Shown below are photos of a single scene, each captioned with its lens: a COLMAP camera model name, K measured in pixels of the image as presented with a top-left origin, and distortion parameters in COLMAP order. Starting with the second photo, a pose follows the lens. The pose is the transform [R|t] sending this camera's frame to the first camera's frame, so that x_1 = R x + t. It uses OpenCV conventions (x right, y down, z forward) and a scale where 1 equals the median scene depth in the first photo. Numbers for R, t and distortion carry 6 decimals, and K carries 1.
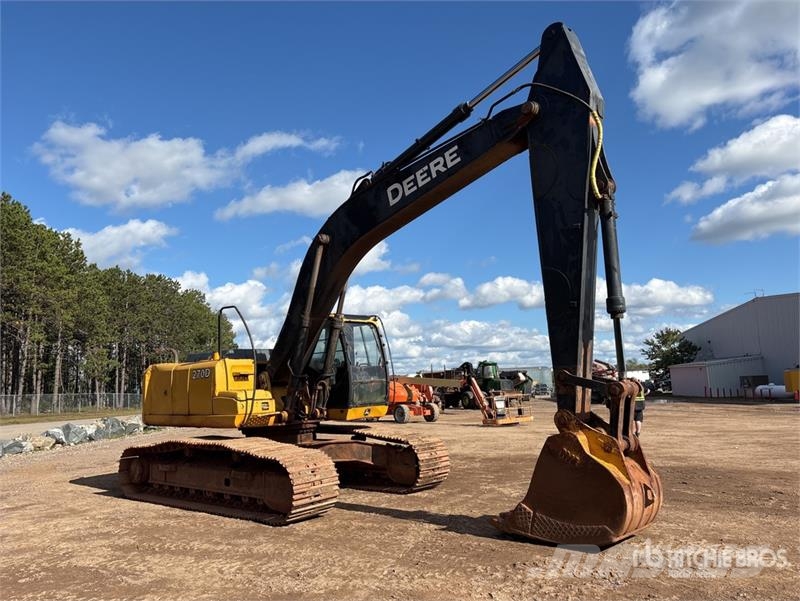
lens RADIAL K [[617.3, 0, 397.4], [0, 617.3, 290.3], [0, 0, 1]] dist [0.004050, -0.006876]
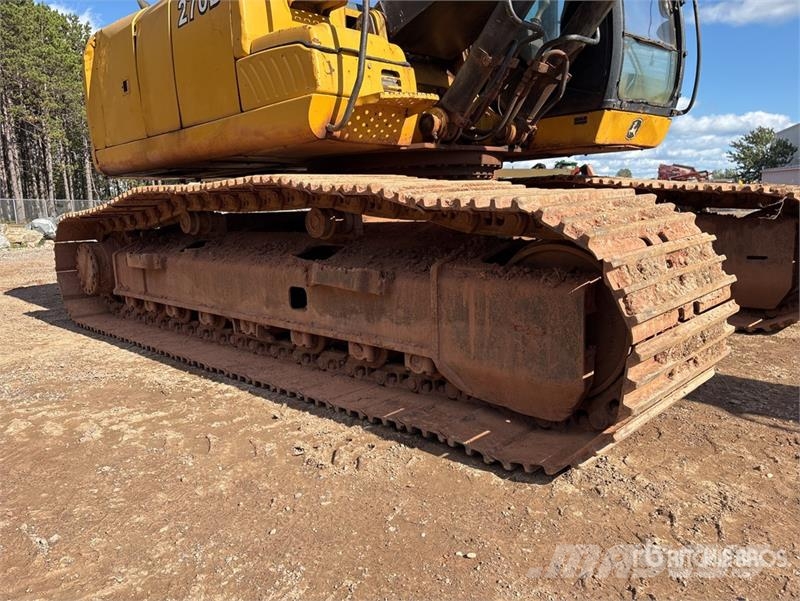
lens RADIAL K [[598.6, 0, 391.9], [0, 598.6, 299.2], [0, 0, 1]] dist [0.050517, -0.053721]
pose [[0.997751, 0.011446, -0.066038, -0.193897], [0.009441, 0.951480, 0.307565, 0.202058], [0.066355, -0.307497, 0.949233, 0.662869]]
